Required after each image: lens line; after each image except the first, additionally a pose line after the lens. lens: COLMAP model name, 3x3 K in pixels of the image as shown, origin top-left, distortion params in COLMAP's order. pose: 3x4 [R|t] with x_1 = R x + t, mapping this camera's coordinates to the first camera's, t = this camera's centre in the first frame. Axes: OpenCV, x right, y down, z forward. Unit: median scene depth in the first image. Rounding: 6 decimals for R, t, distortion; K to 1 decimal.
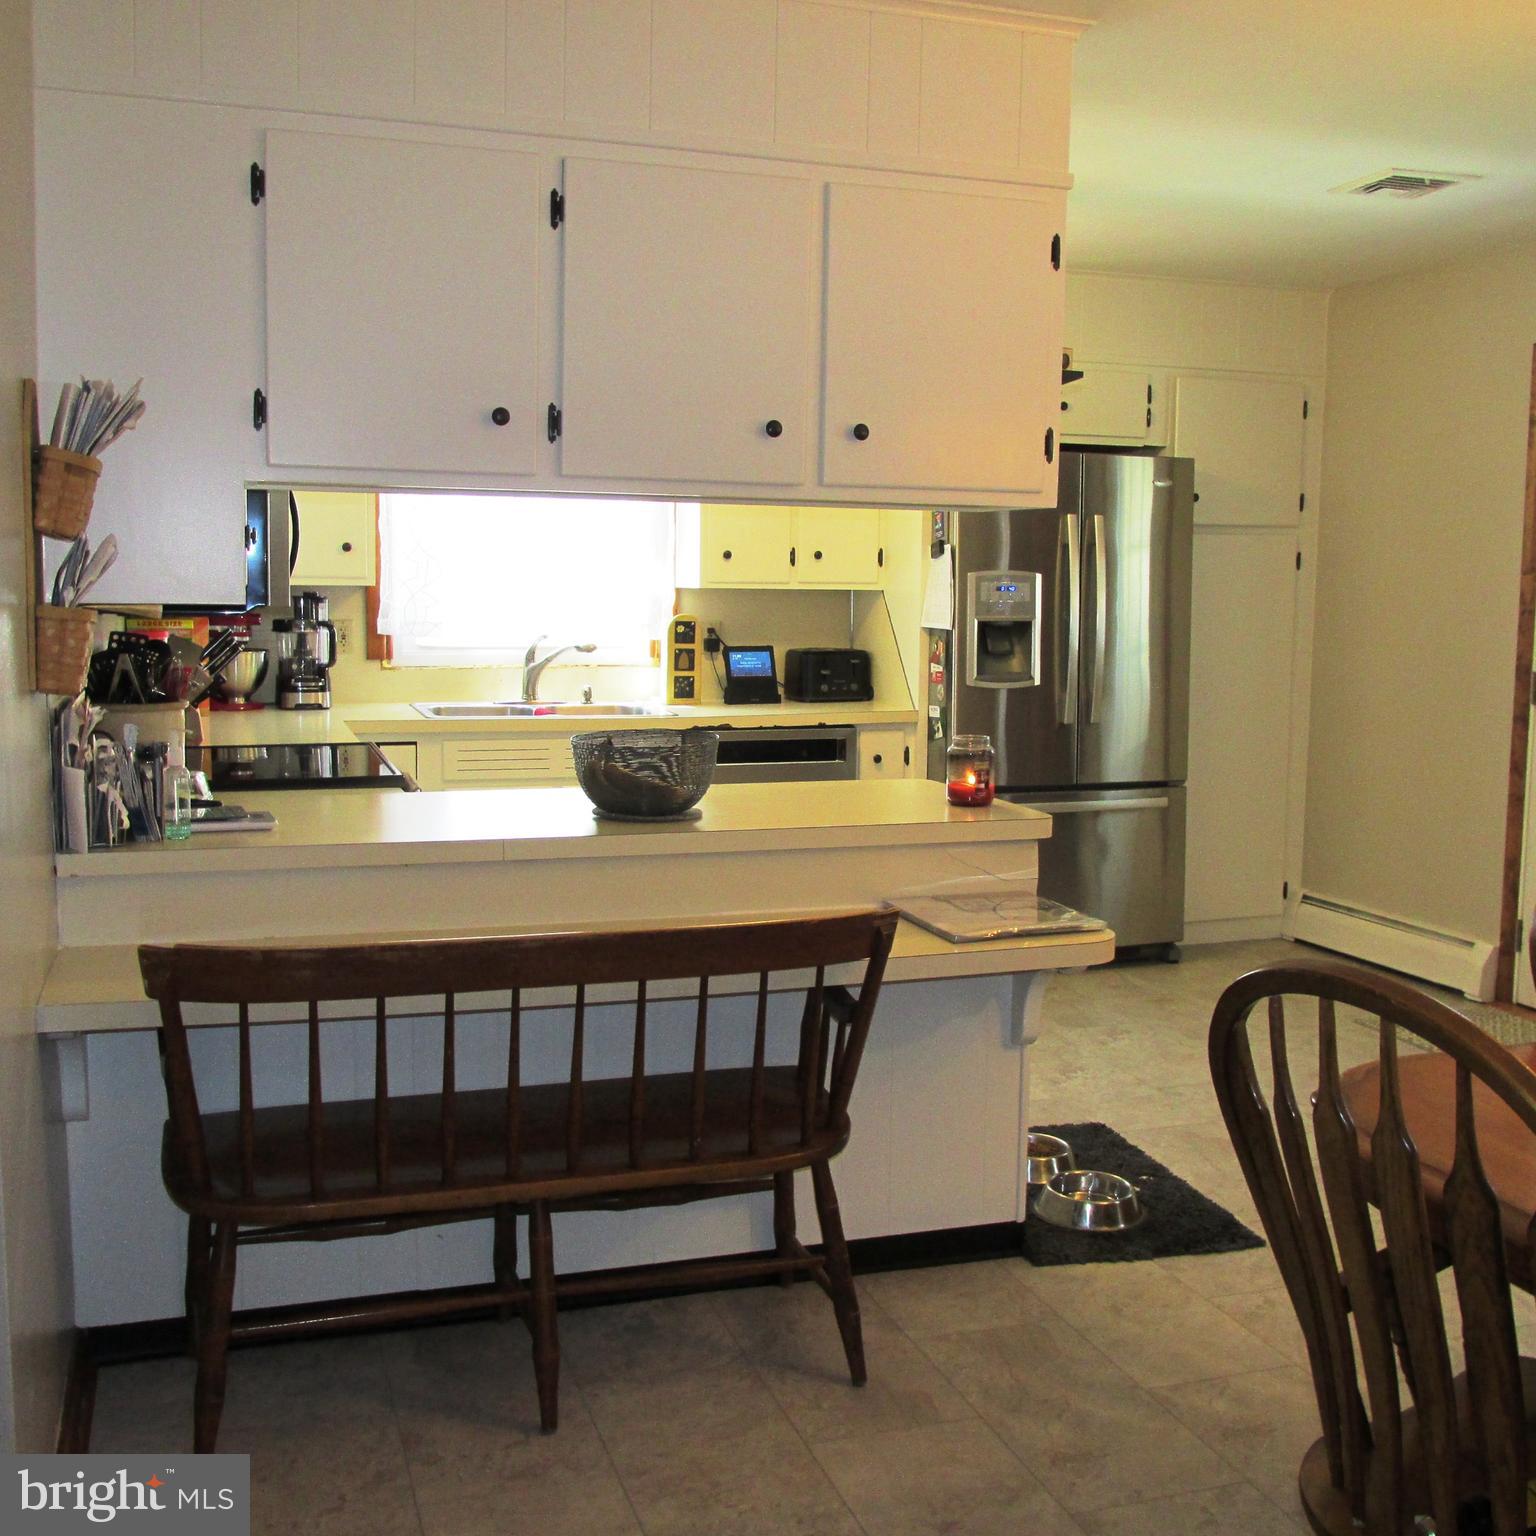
lens RADIAL K [[1741.5, 0, 764.3], [0, 1741.5, 763.1], [0, 0, 1]] dist [-0.010374, 0.000000]
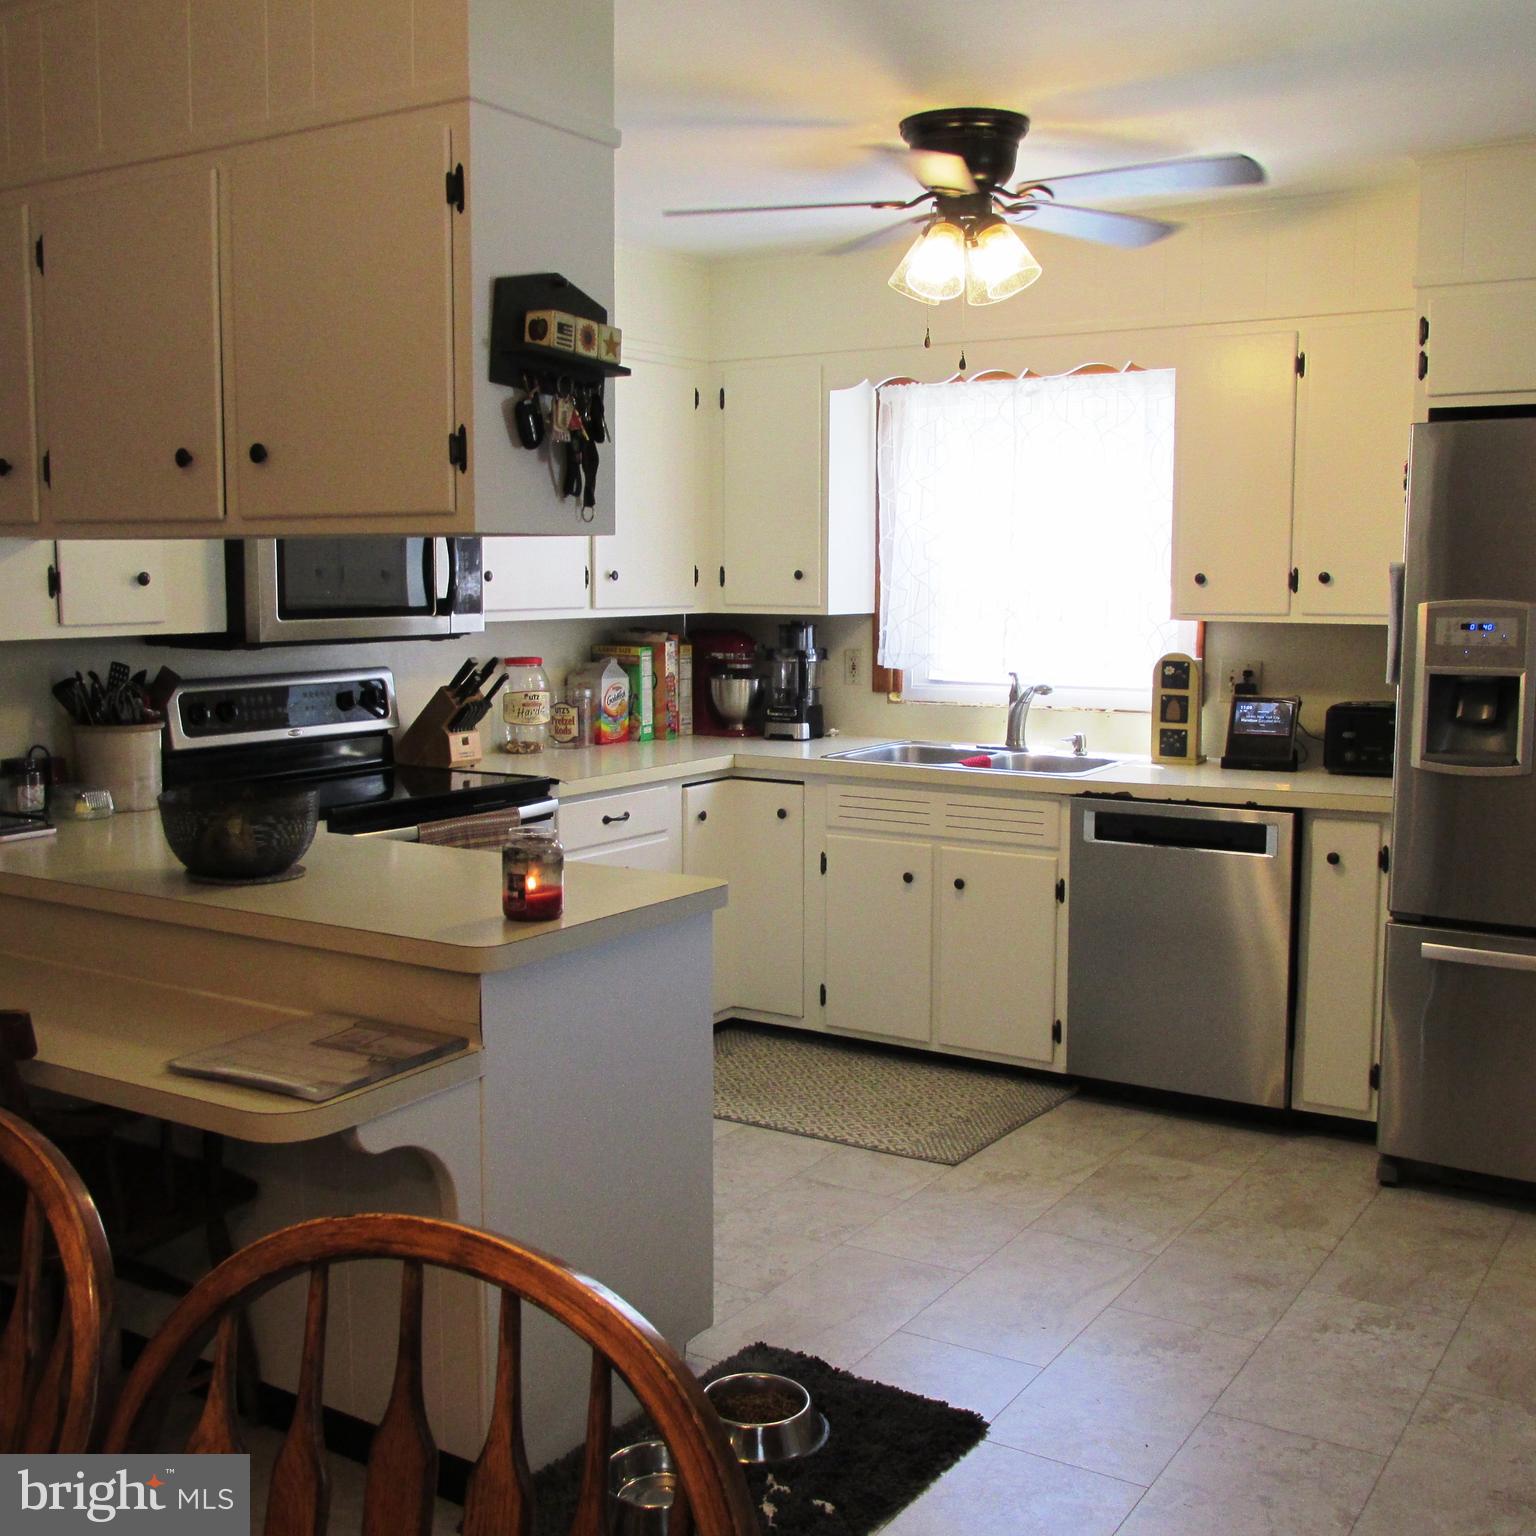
lens RADIAL K [[1741.5, 0, 765.4], [0, 1741.5, 760.5], [0, 0, 1]] dist [-0.010374, 0.000000]
pose [[0.643195, 0.073471, -0.762170, 0.485767], [-0.077070, 0.996543, 0.031024, -0.049563], [0.761814, 0.038786, 0.646634, 0.360951]]
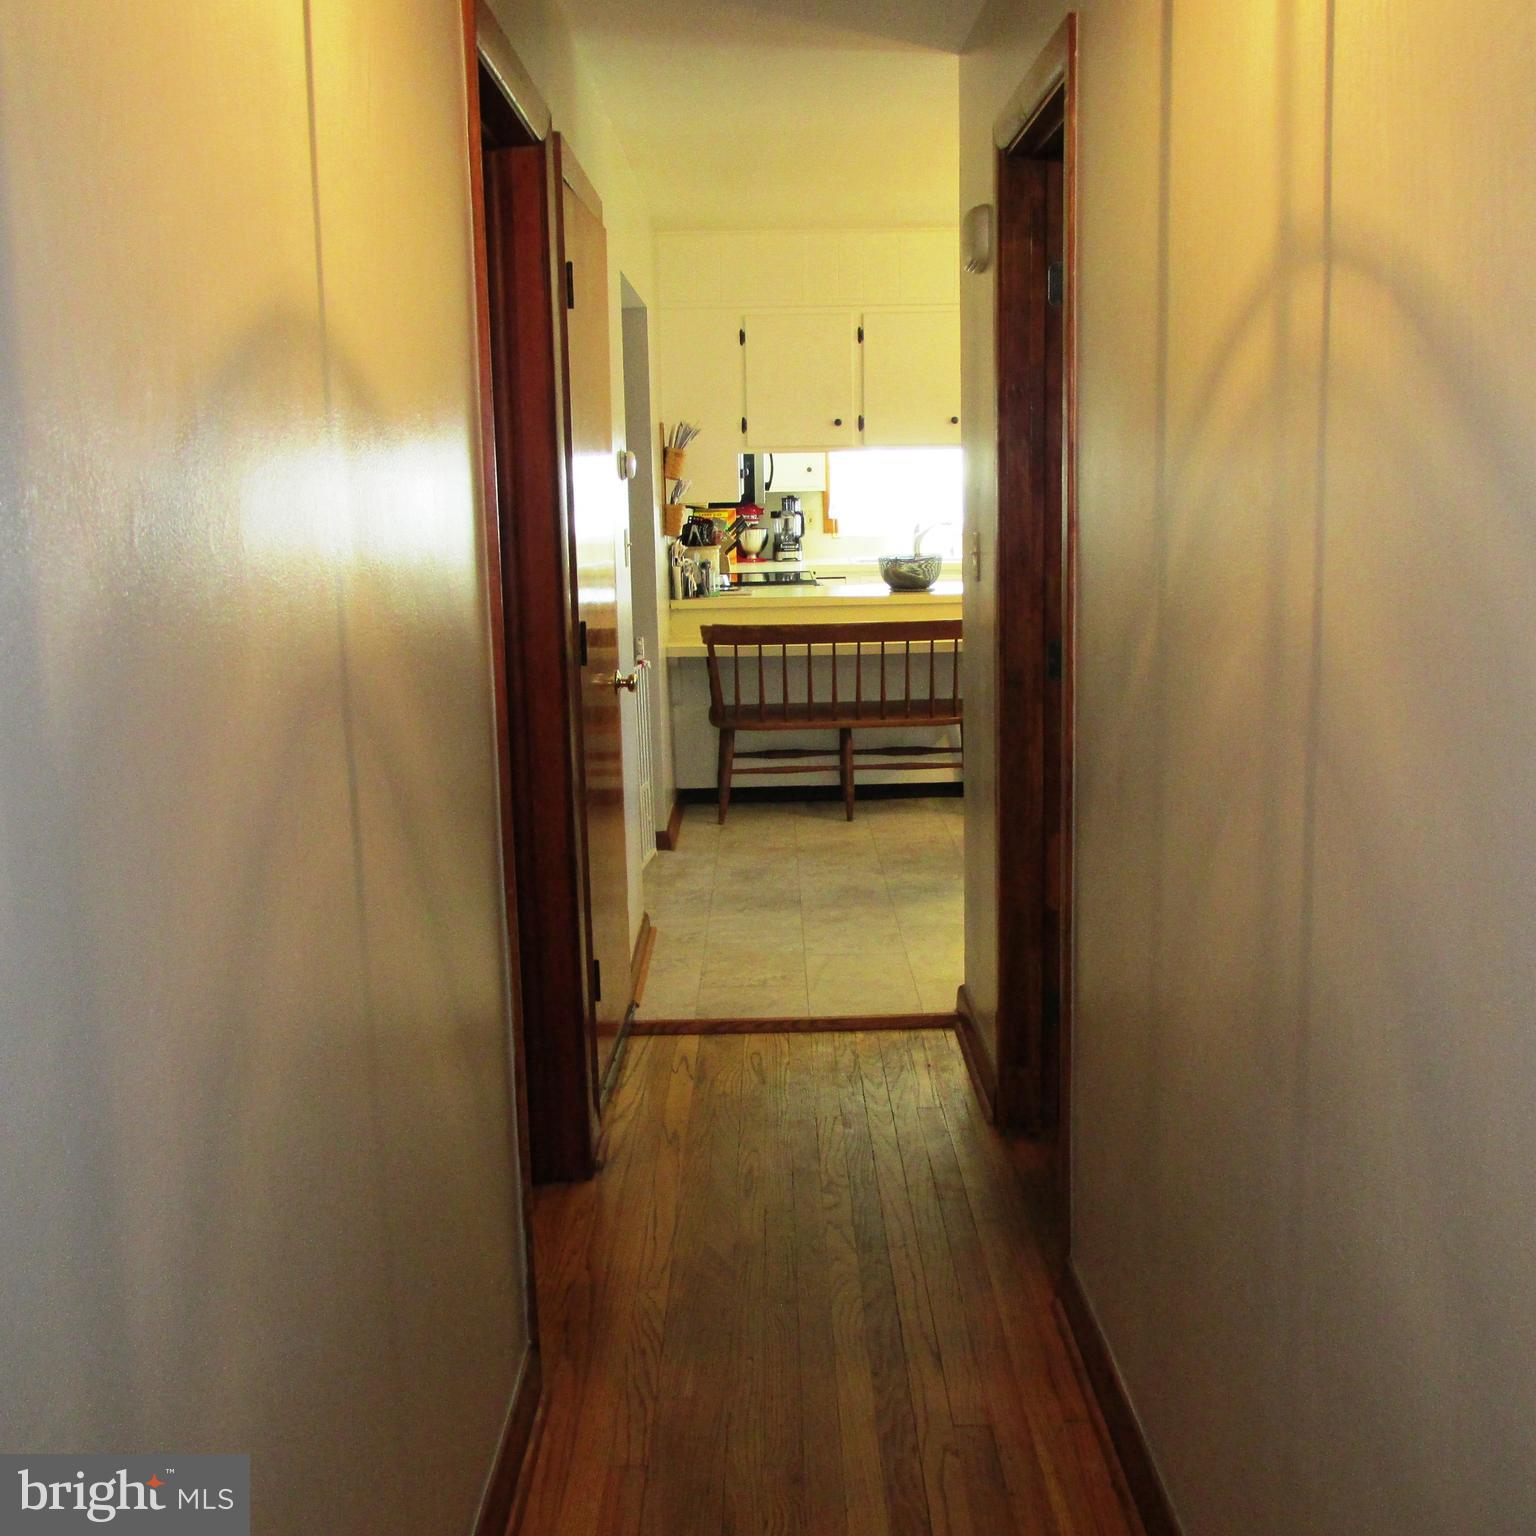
lens RADIAL K [[1741.5, 0, 769.2], [0, 1741.5, 770.8], [0, 0, 1]] dist [-0.010374, 0.000000]
pose [[0.953120, 0.016107, -0.302164, 0.265202], [0.003380, 0.997953, 0.063859, 0.070316], [0.302574, -0.061886, 0.951115, -0.731659]]
